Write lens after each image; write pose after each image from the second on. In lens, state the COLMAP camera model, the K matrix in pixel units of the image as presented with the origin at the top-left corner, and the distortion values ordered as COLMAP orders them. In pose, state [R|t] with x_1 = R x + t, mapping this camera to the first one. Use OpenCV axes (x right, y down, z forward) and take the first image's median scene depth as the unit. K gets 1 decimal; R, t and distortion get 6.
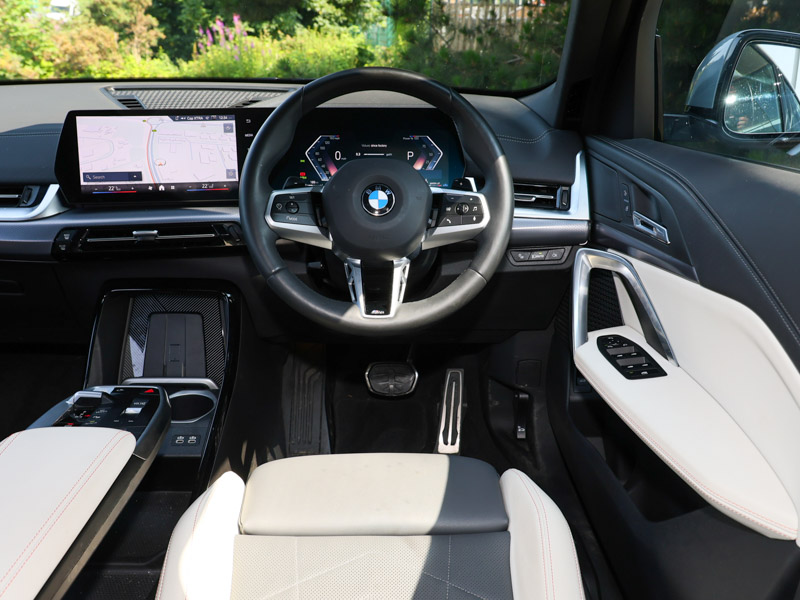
lens RADIAL K [[716.2, 0, 400.0], [0, 716.2, 300.0], [0, 0, 1]] dist [0.012836, 0.008780]
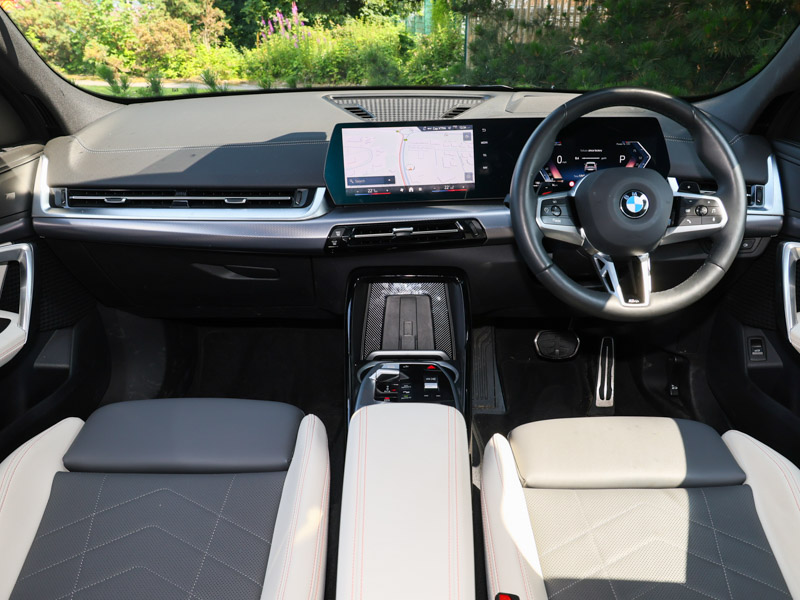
lens RADIAL K [[616.9, 0, 421.6], [0, 616.9, 297.6], [0, 0, 1]] dist [0.004726, -0.001394]
pose [[0.999949, -0.005129, -0.008752, -0.300491], [0.005702, 0.997752, 0.066769, -0.047322], [0.008390, -0.066815, 0.997730, -0.007020]]
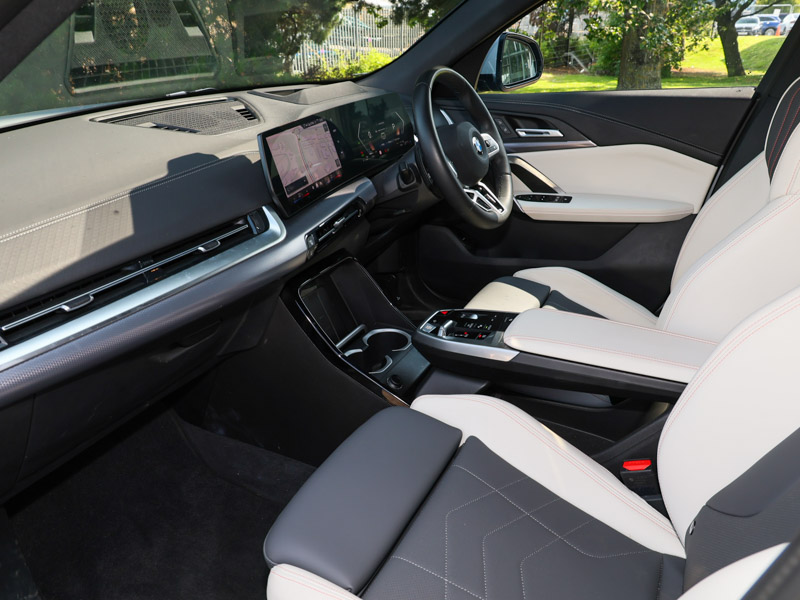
lens RADIAL K [[616.9, 0, 421.6], [0, 616.9, 297.6], [0, 0, 1]] dist [0.004726, -0.001394]
pose [[0.432883, -0.385426, 0.814898, -1.138575], [0.324359, 0.910036, 0.258121, -0.190566], [-0.841073, 0.152583, 0.518956, 0.342598]]
